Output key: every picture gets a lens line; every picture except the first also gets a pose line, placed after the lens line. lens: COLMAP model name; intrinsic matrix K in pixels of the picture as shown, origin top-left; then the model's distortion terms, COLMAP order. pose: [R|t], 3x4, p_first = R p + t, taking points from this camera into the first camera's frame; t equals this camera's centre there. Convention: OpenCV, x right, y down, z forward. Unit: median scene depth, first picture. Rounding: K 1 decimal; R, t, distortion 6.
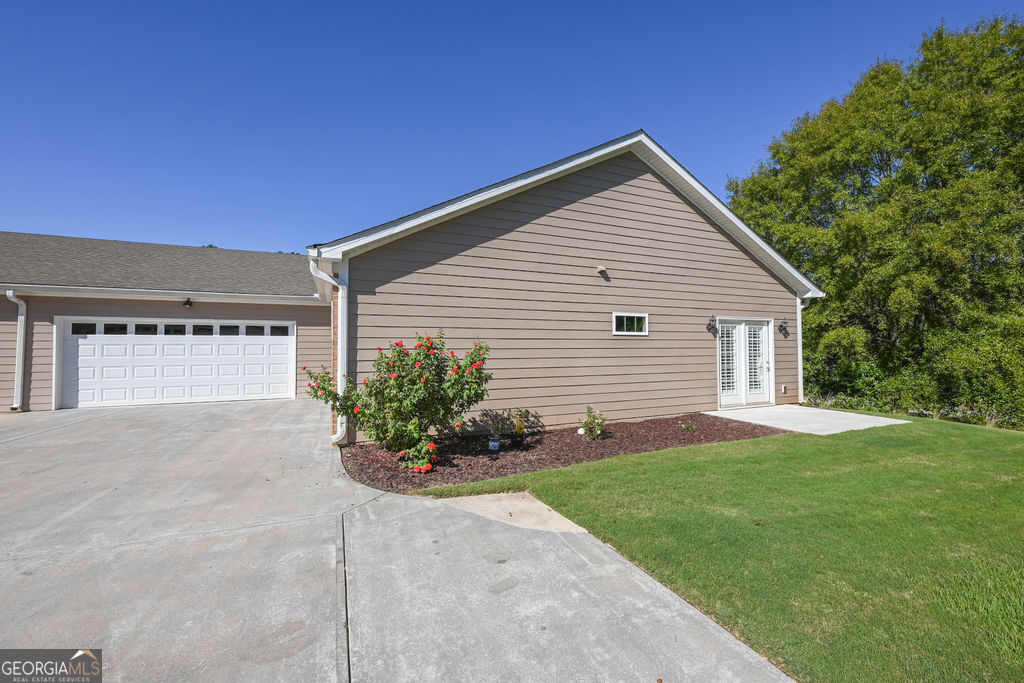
lens RADIAL K [[405.0, 0, 507.6], [0, 405.0, 333.6], [0, 0, 1]] dist [0.000574, 0.000131]
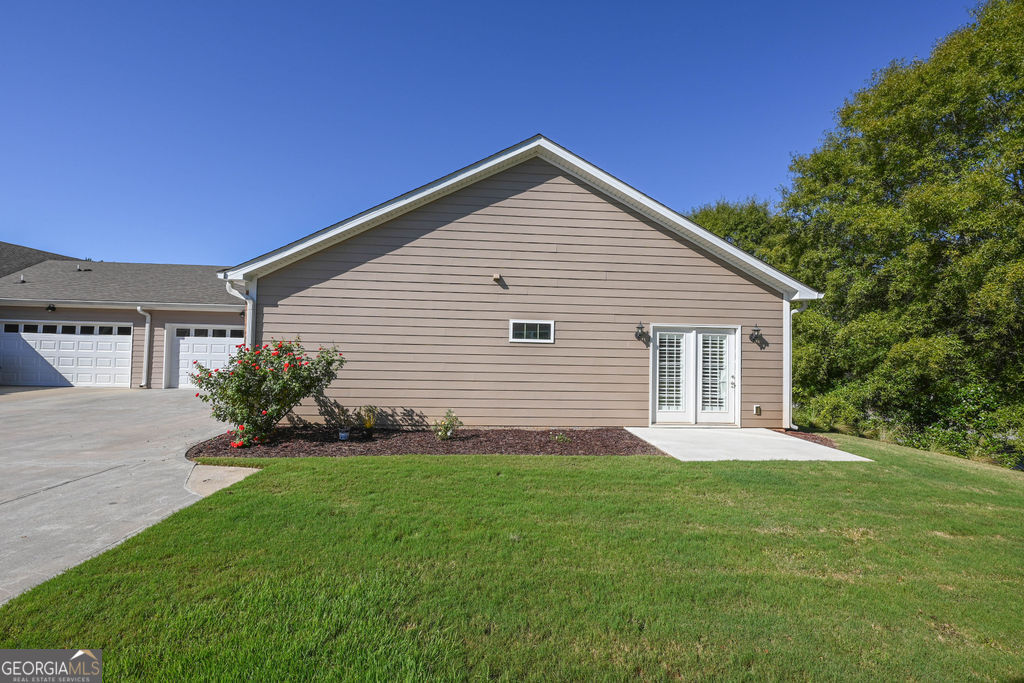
lens RADIAL K [[405.4, 0, 510.3], [0, 405.4, 337.9], [0, 0, 1]] dist [0.000139, -0.000145]
pose [[0.943845, 0.010694, -0.330215, 0.581484], [-0.012030, 0.999926, -0.002003, -0.004797], [0.330169, 0.005862, 0.943904, 0.047693]]
